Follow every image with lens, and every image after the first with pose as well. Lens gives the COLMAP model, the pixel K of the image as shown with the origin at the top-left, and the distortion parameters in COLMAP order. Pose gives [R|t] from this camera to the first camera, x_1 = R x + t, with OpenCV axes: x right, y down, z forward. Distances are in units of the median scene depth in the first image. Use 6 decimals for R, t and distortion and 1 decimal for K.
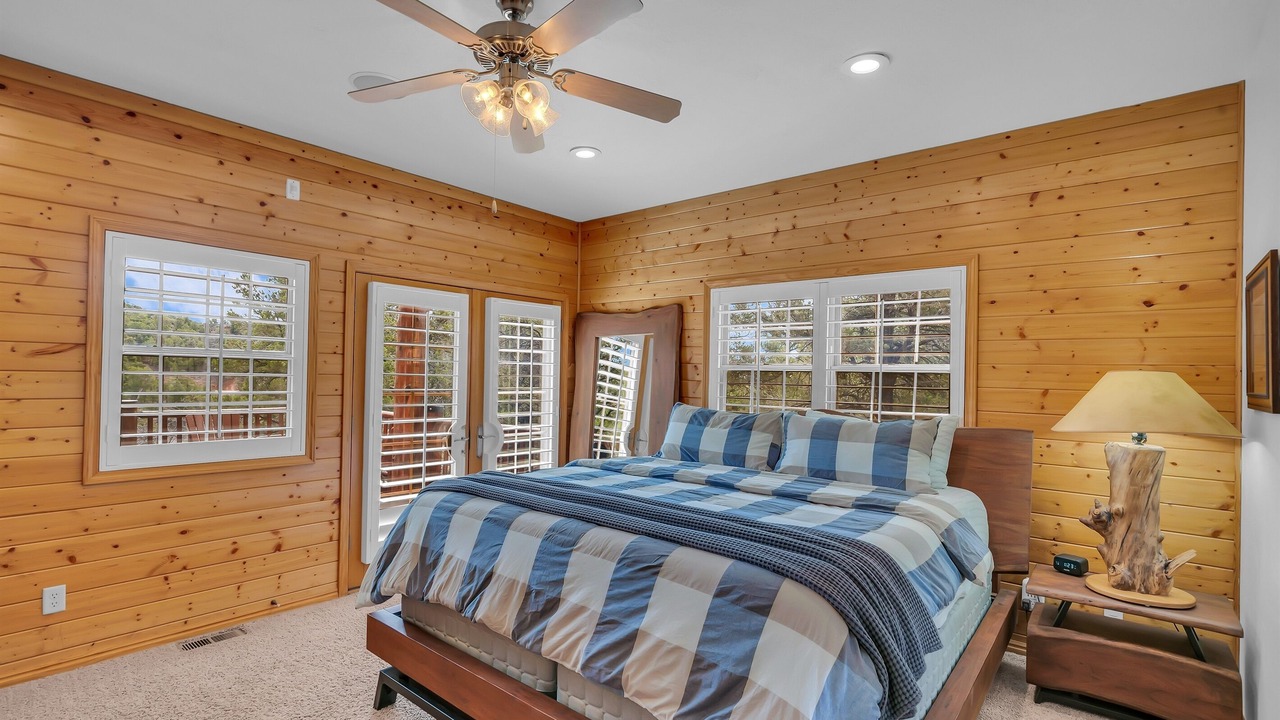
lens RADIAL K [[596.7, 0, 633.5], [0, 596.7, 369.2], [0, 0, 1]] dist [0.000873, 0.001003]
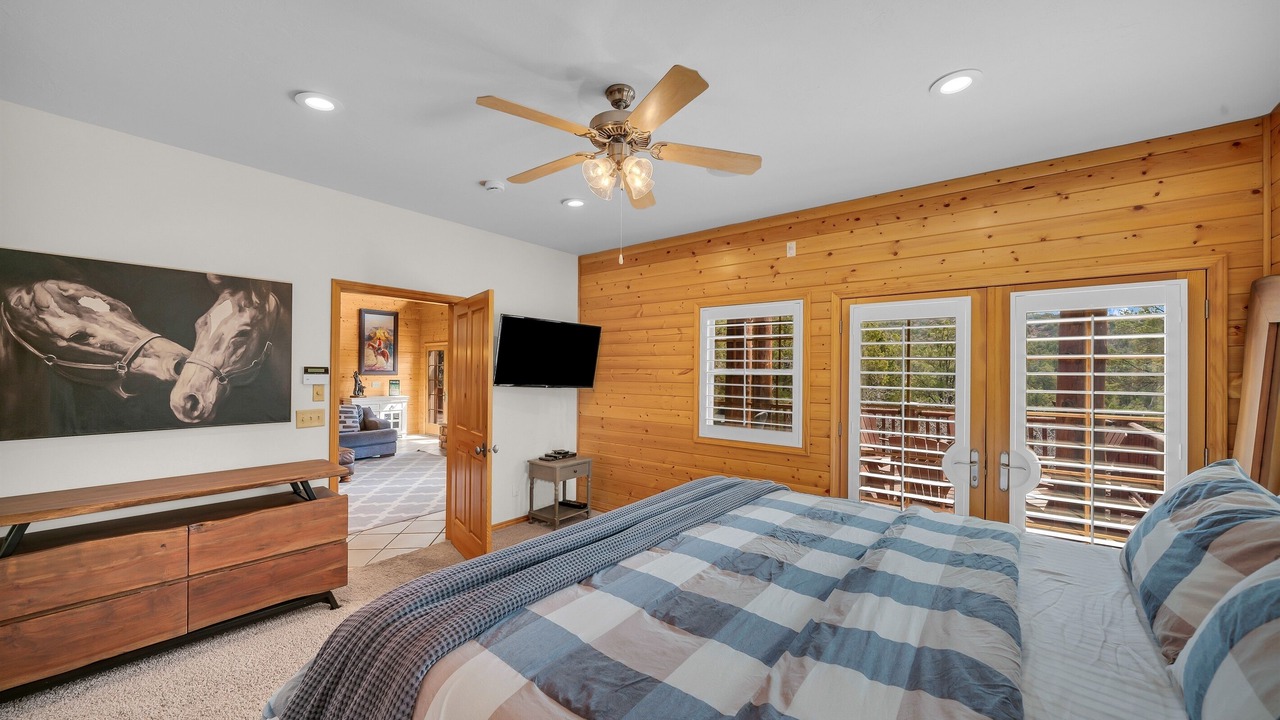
lens RADIAL K [[466.9, 0, 630.2], [0, 466.9, 368.8], [0, 0, 1]] dist [-0.001729, -0.000157]
pose [[0.032060, -0.033229, -0.998933, 0.362846], [-0.006009, 0.999423, -0.033438, 0.005509], [0.999468, 0.007074, 0.031842, 0.471123]]
